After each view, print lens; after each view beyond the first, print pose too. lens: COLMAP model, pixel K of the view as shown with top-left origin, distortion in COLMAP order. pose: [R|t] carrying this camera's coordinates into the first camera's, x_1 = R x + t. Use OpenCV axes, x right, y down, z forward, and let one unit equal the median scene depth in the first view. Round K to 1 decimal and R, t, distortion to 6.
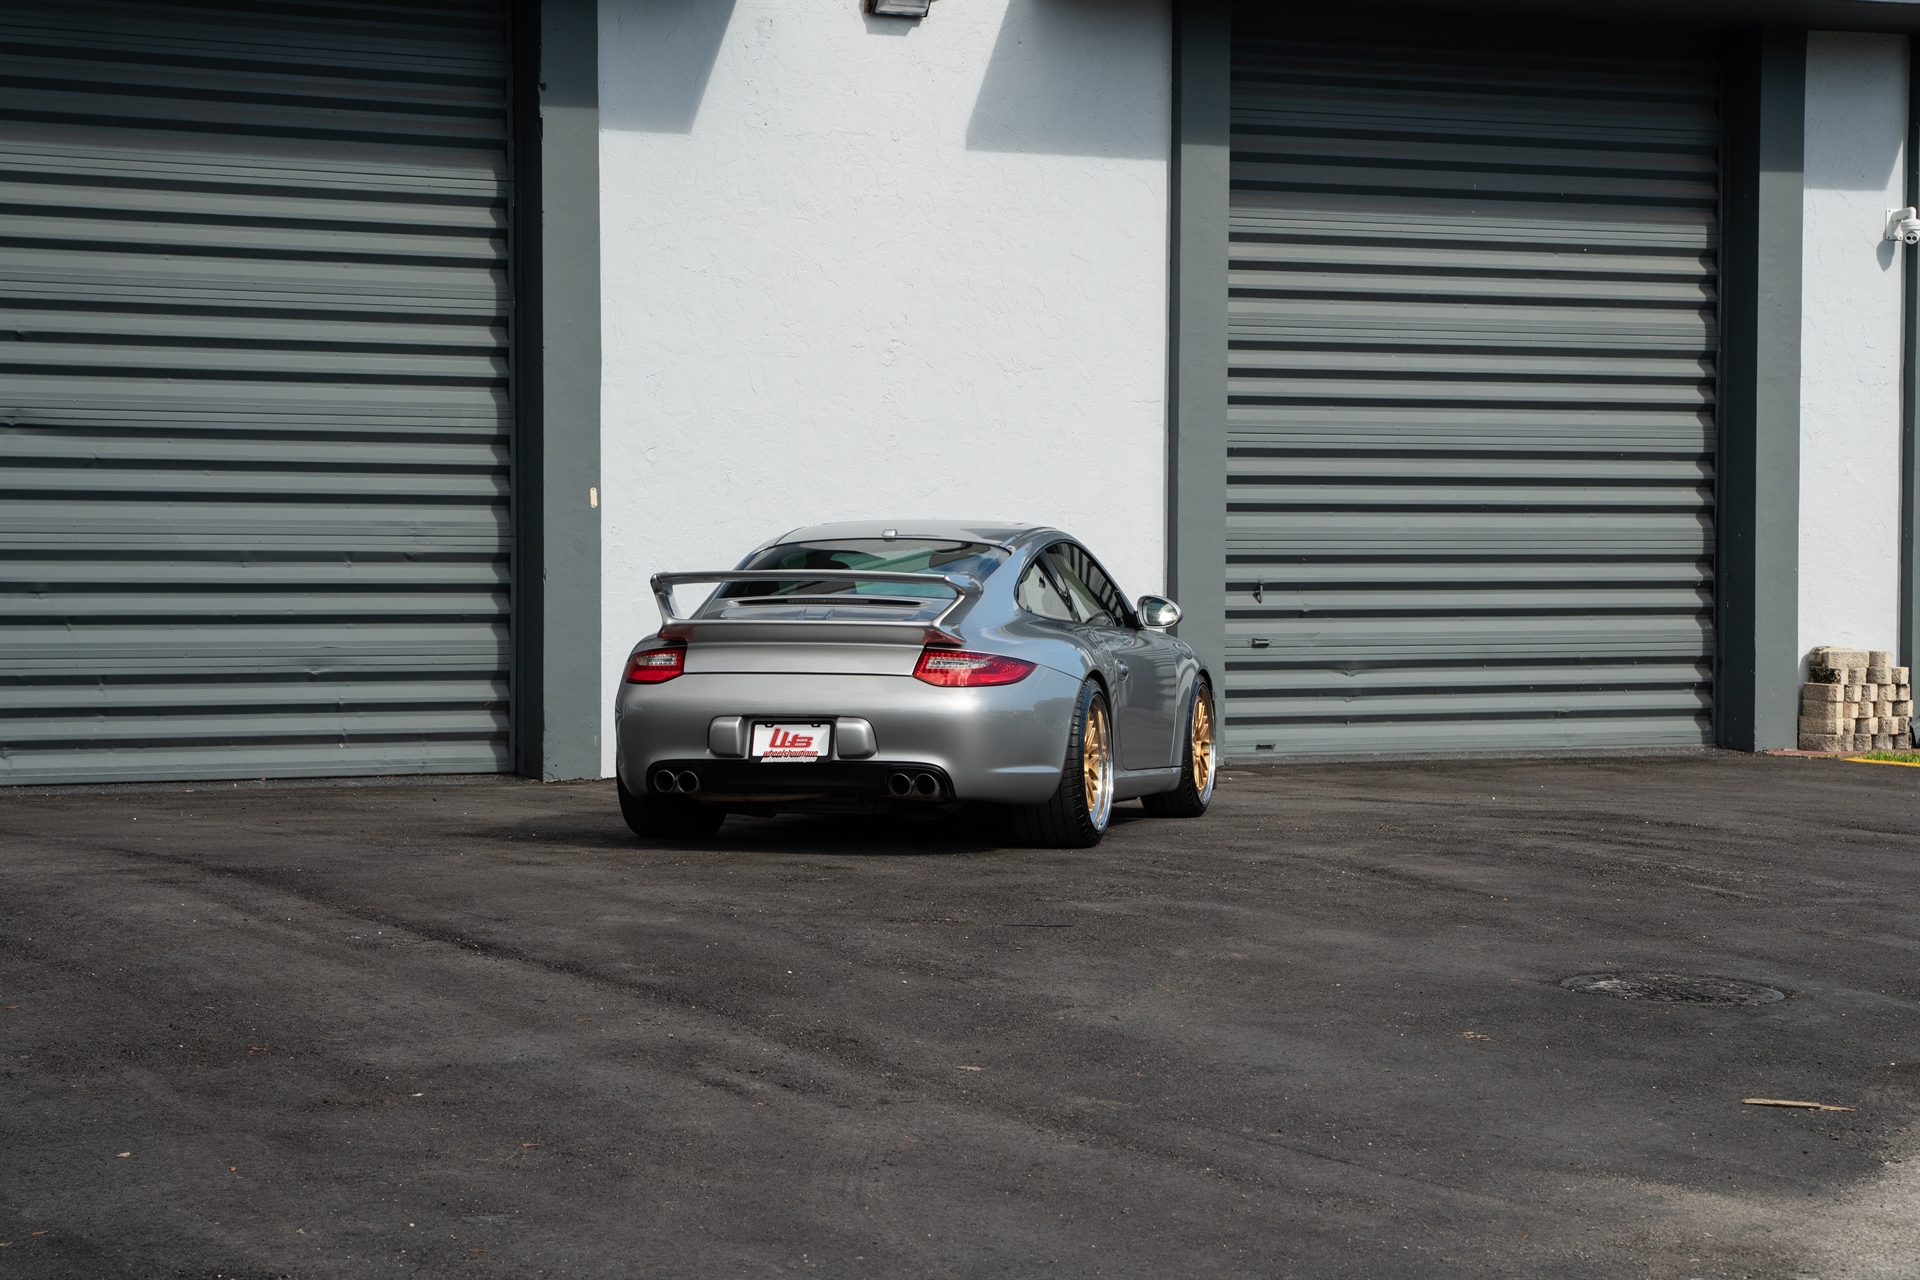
lens RADIAL K [[4151.2, 0, 959.1], [0, 4151.2, 641.4], [0, 0, 1]] dist [0.255772, 0.000000]
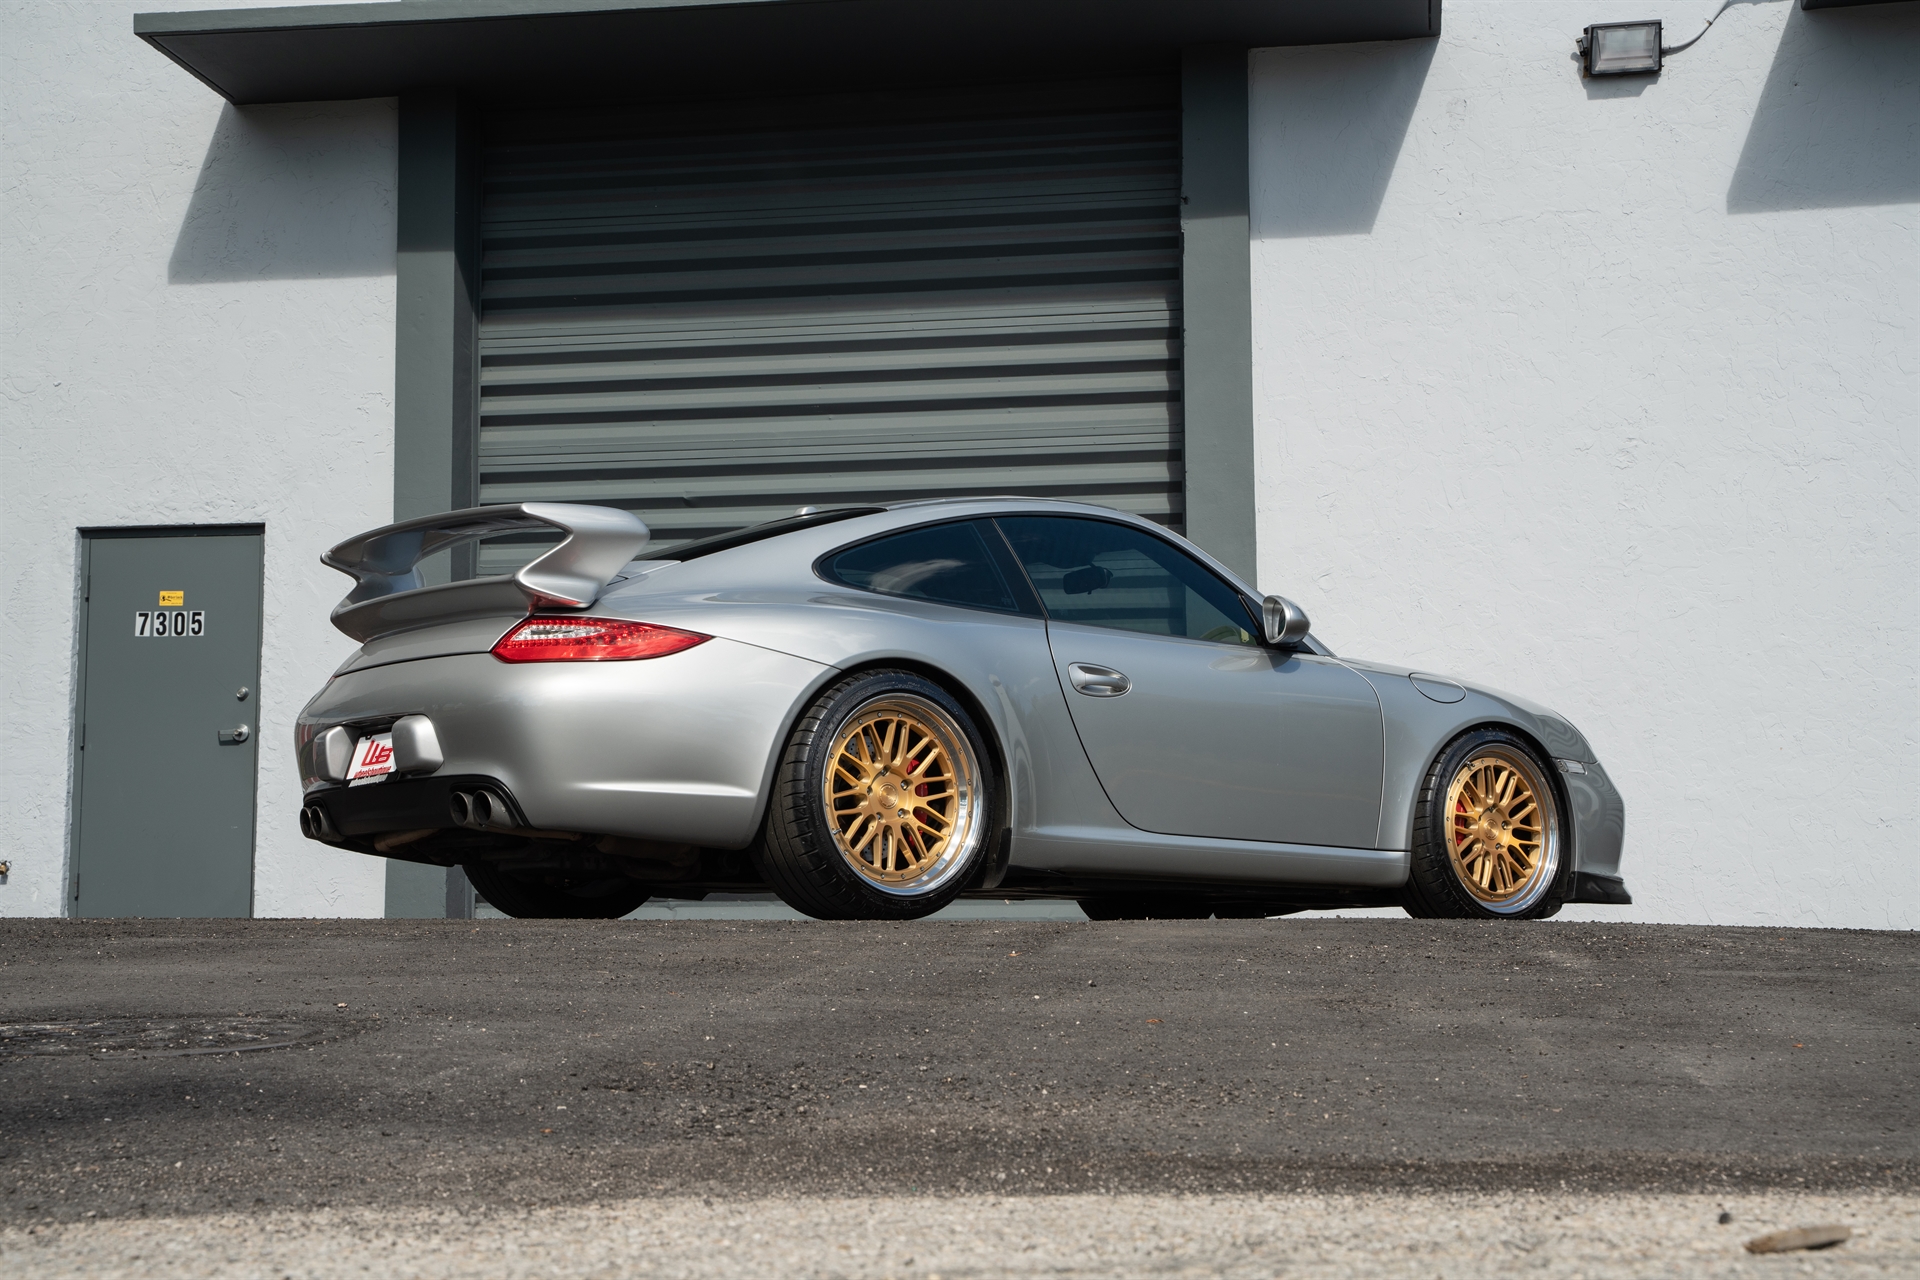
lens RADIAL K [[2759.2, 0, 964.0], [0, 2759.2, 632.9], [0, 0, 1]] dist [0.146798, 0.000000]
pose [[0.787210, -0.071891, -0.612480, 0.235343], [-0.009258, 0.991692, -0.128300, 0.044835], [0.616615, 0.106669, 0.780005, 0.484027]]
